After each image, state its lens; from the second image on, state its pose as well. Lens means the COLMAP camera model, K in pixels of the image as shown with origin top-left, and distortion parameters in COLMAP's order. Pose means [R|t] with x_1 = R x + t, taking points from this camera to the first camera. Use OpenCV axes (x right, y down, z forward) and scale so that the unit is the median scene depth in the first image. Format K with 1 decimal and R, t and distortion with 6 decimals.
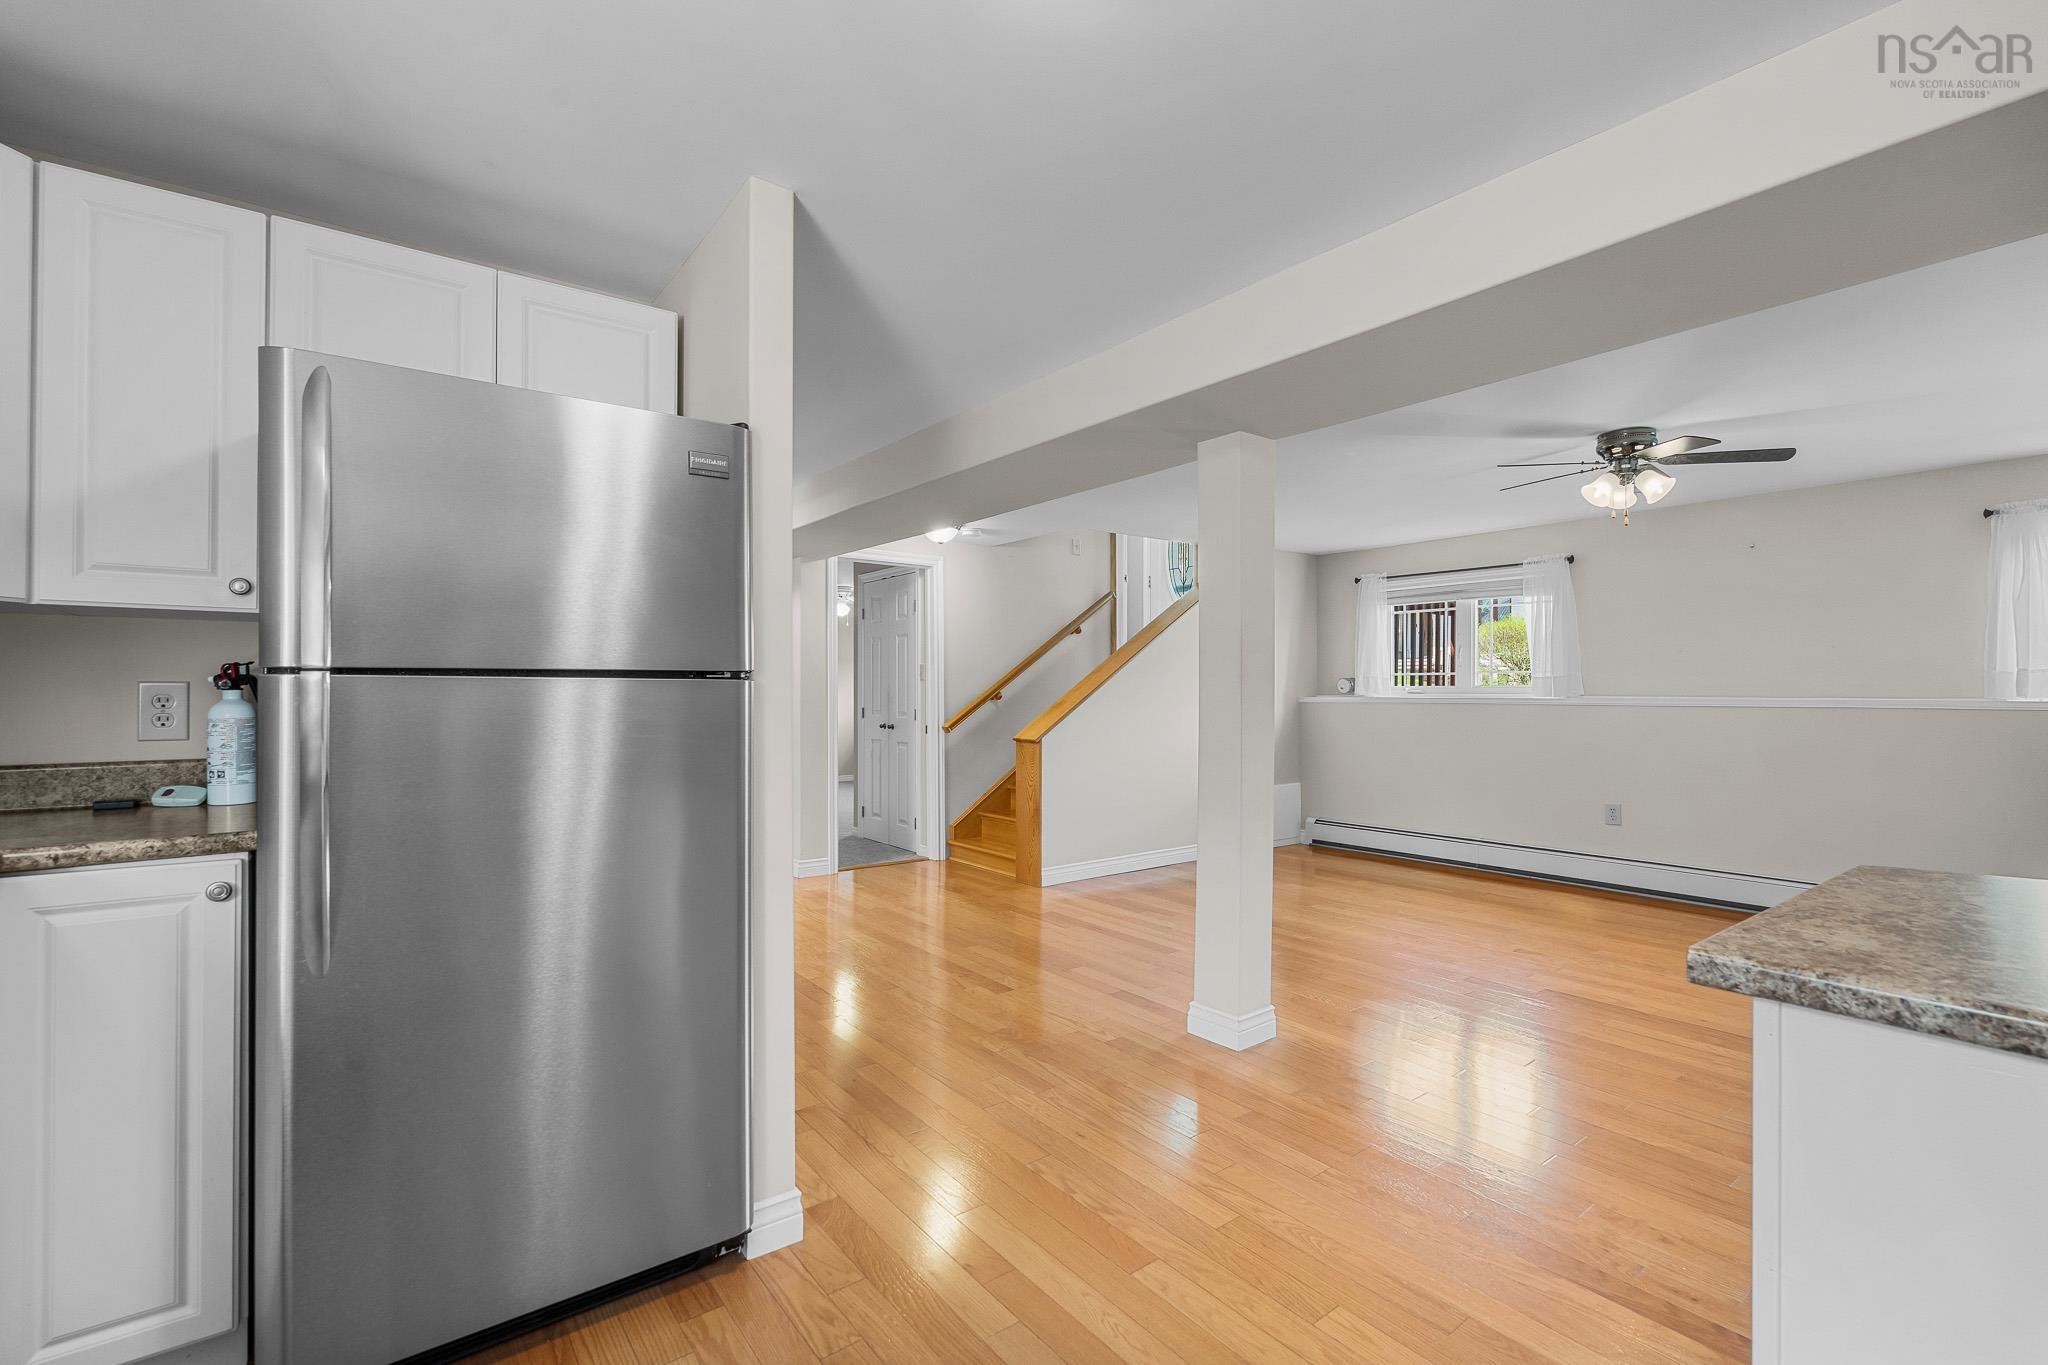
lens RADIAL K [[897.4, 0, 1018.1], [0, 897.4, 683.1], [0, 0, 1]] dist [-0.007455, 0.001941]
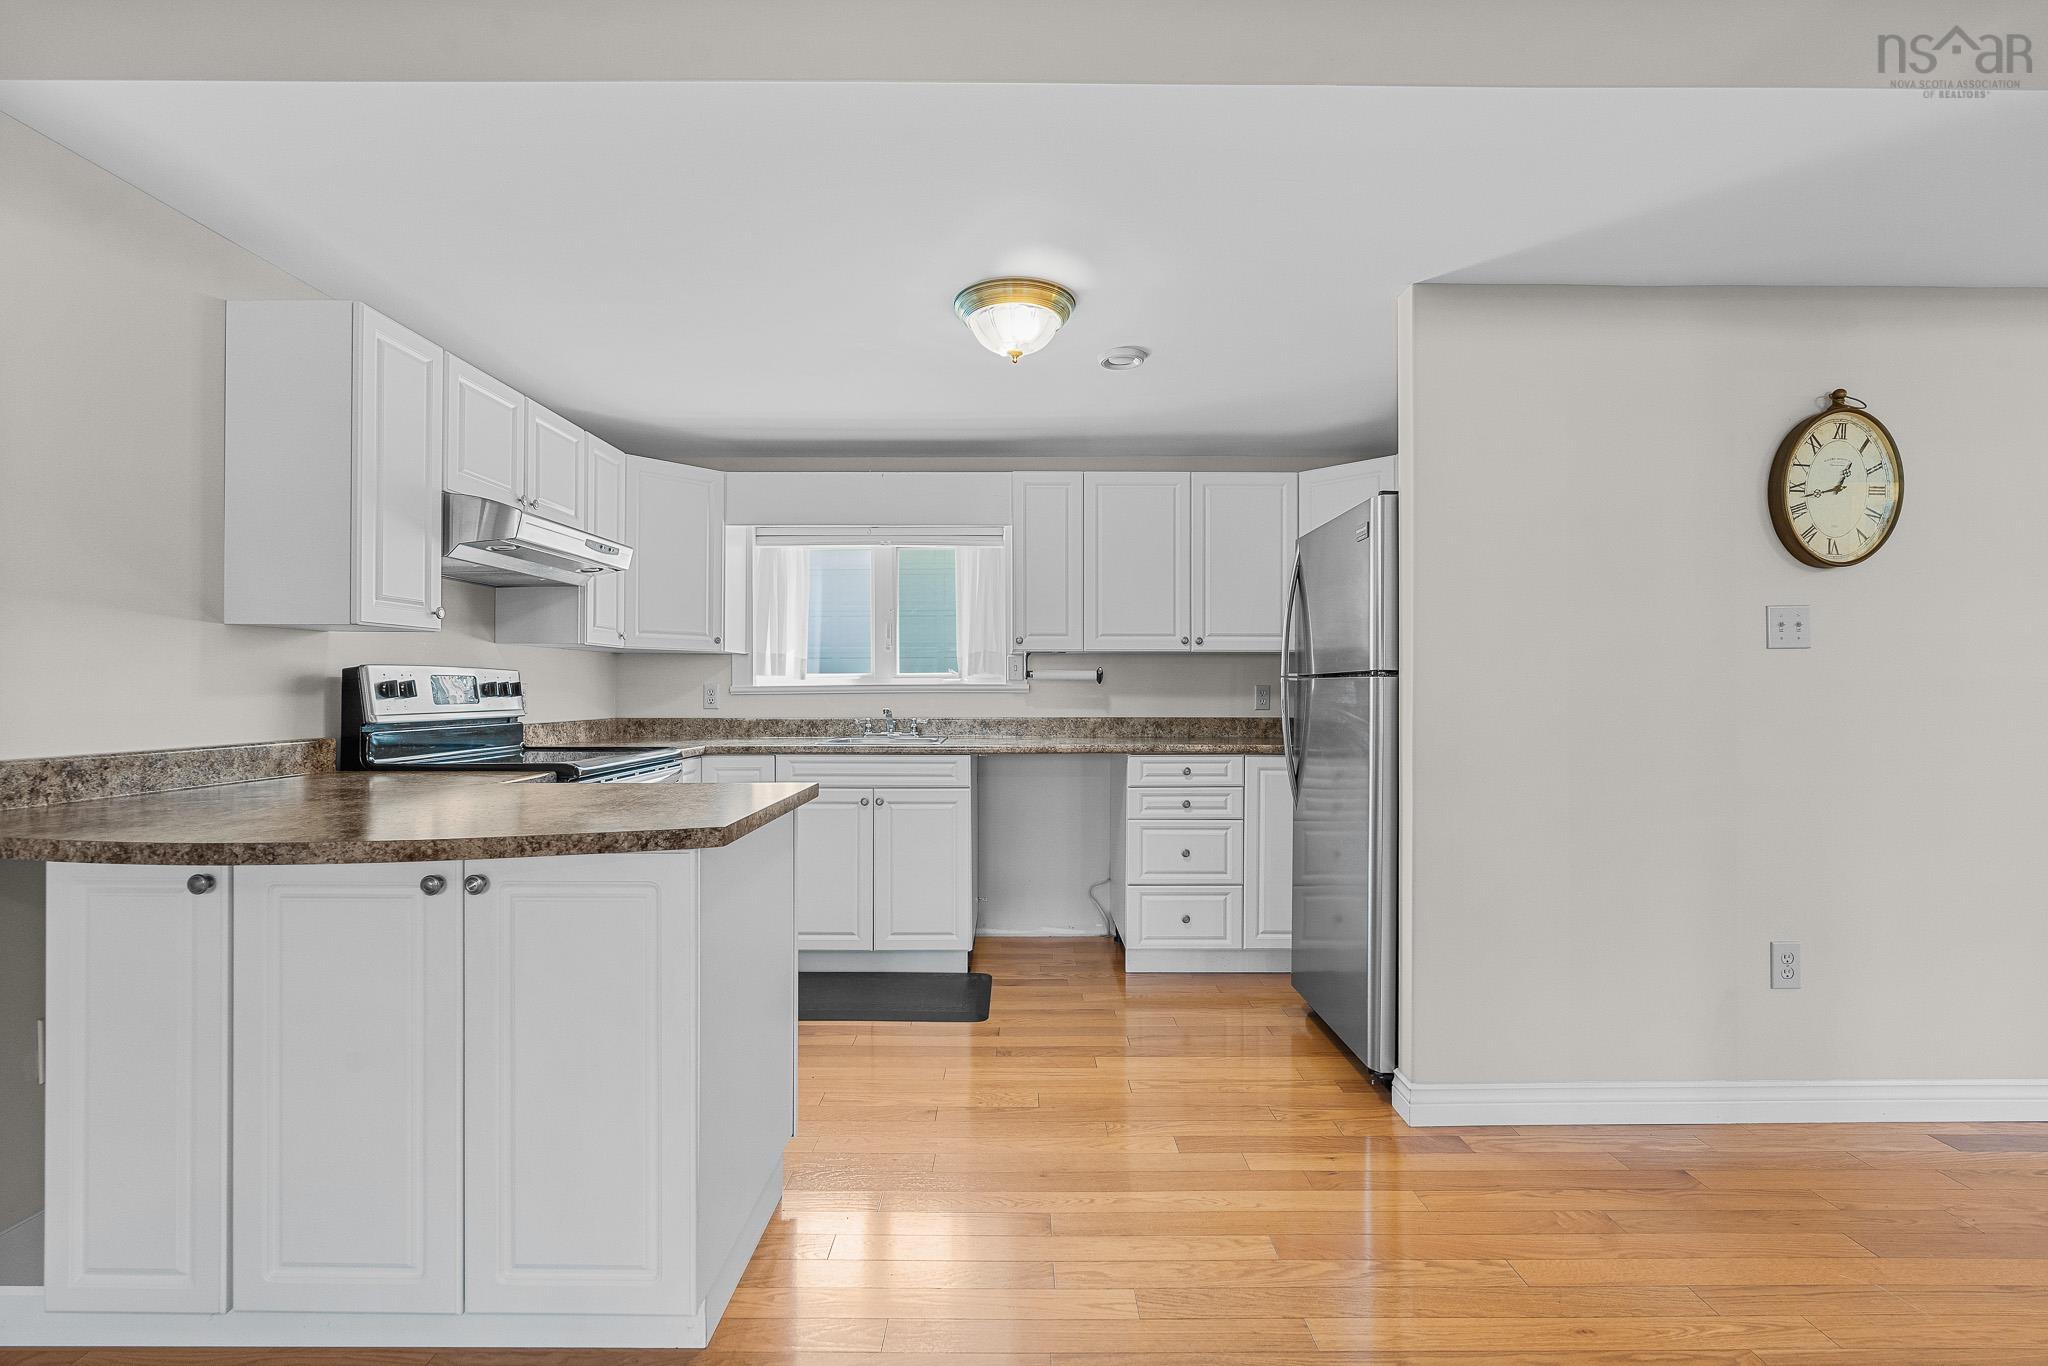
lens RADIAL K [[897.4, 0, 1024.5], [0, 897.4, 684.4], [0, 0, 1]] dist [-0.007455, 0.001941]
pose [[-0.599731, -0.005095, -0.800186, 0.398174], [0.005728, 0.999927, -0.010659, 0.007753], [0.800181, -0.010976, -0.599658, 0.490664]]
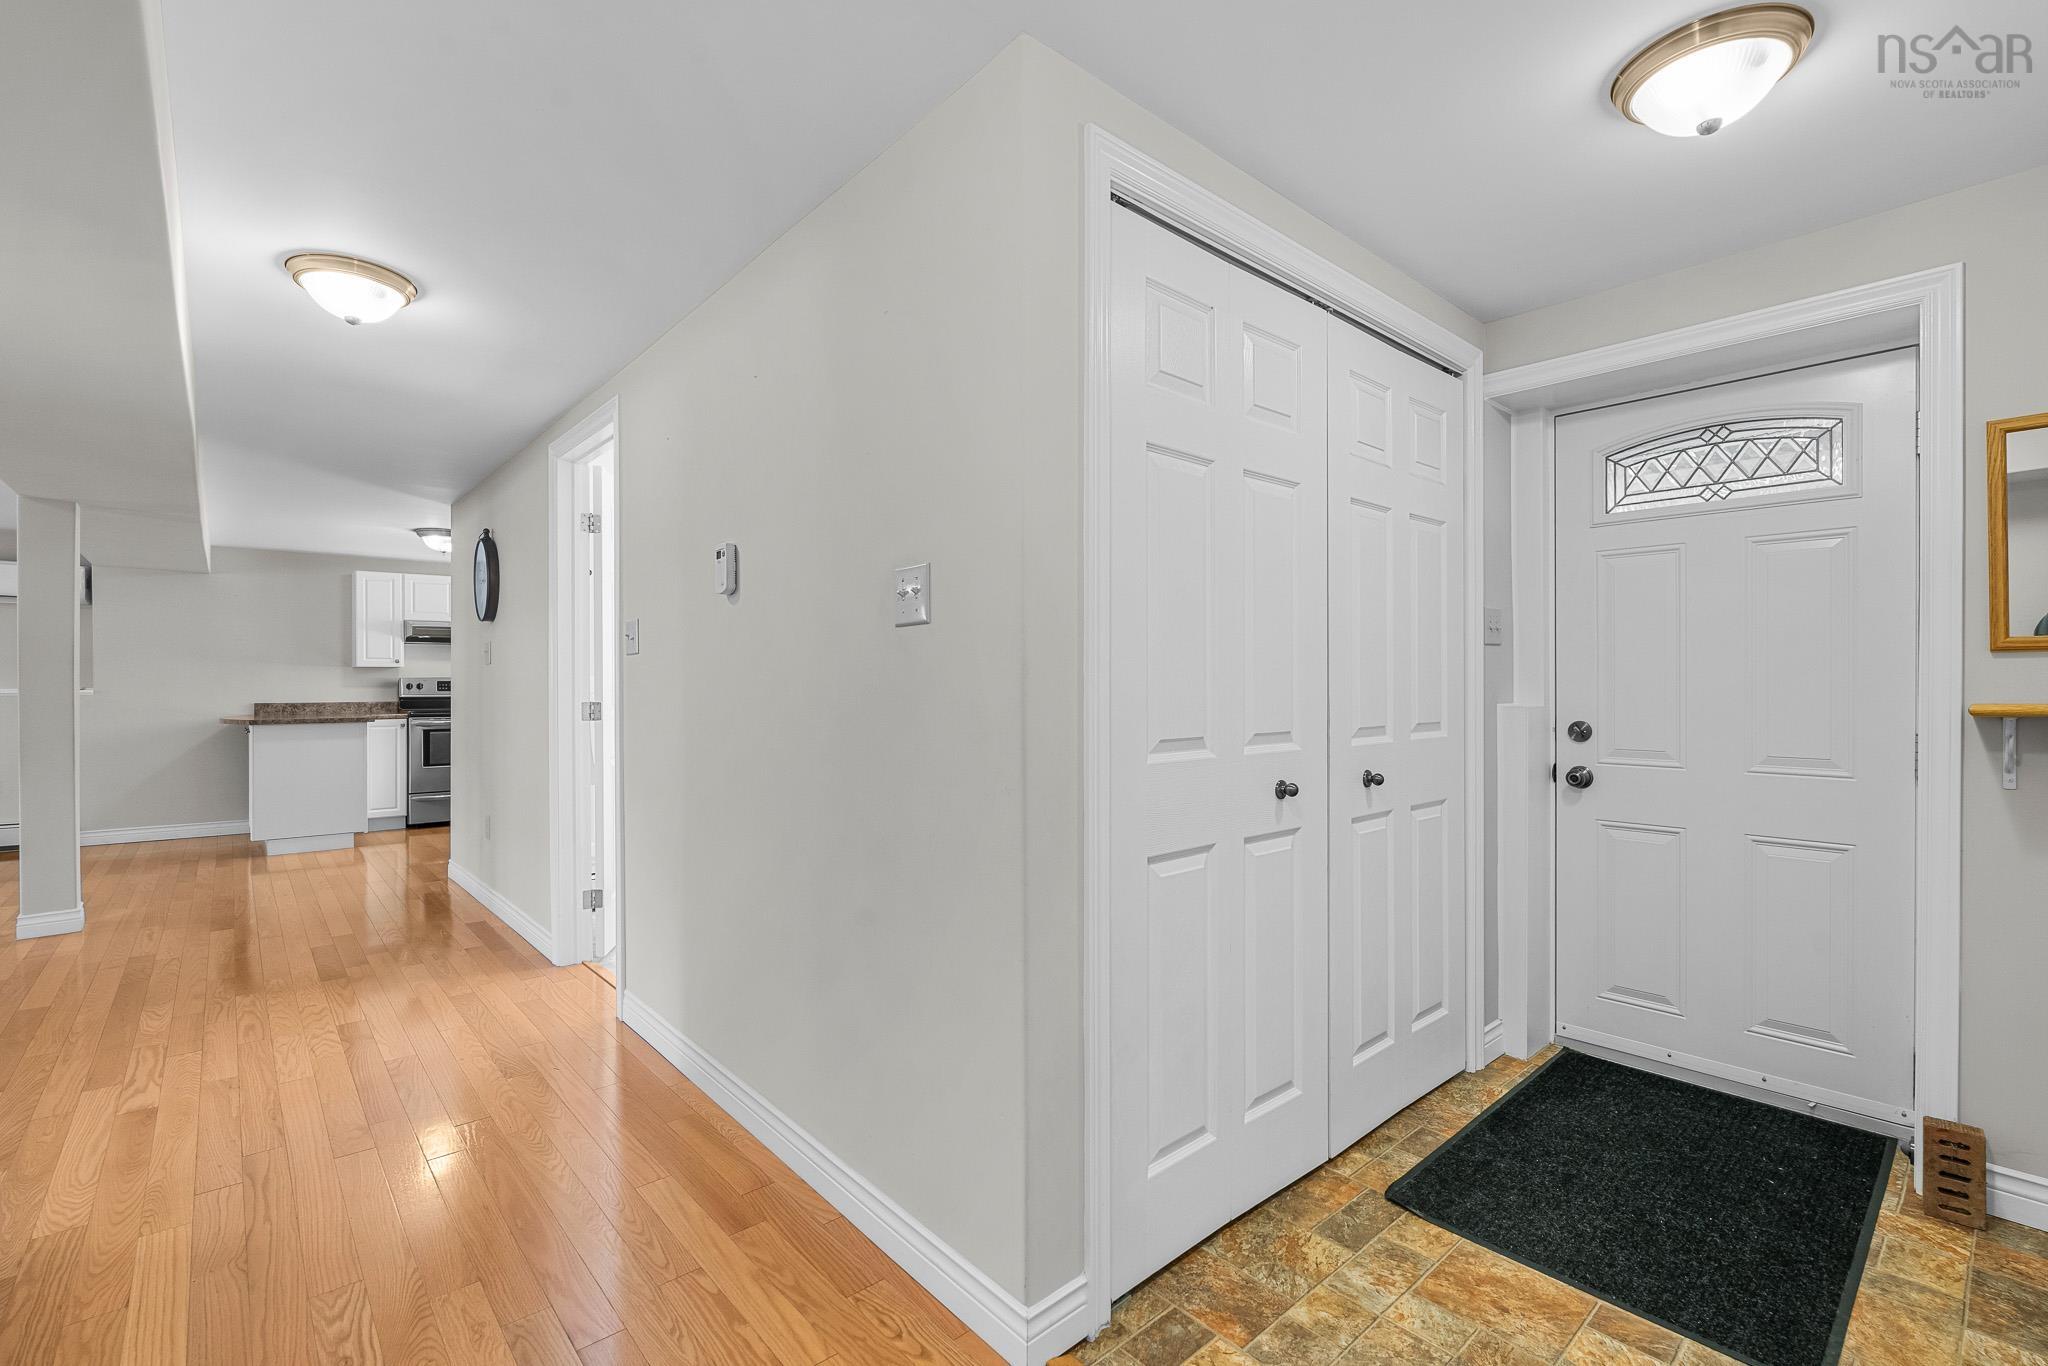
lens RADIAL K [[897.4, 0, 1025.7], [0, 897.4, 690.6], [0, 0, 1]] dist [-0.007455, 0.001941]
pose [[-0.995072, 0.000539, -0.099152, -0.668247], [0.000745, 0.999998, -0.002040, 0.014565], [0.099151, -0.002104, -0.995070, 1.507355]]
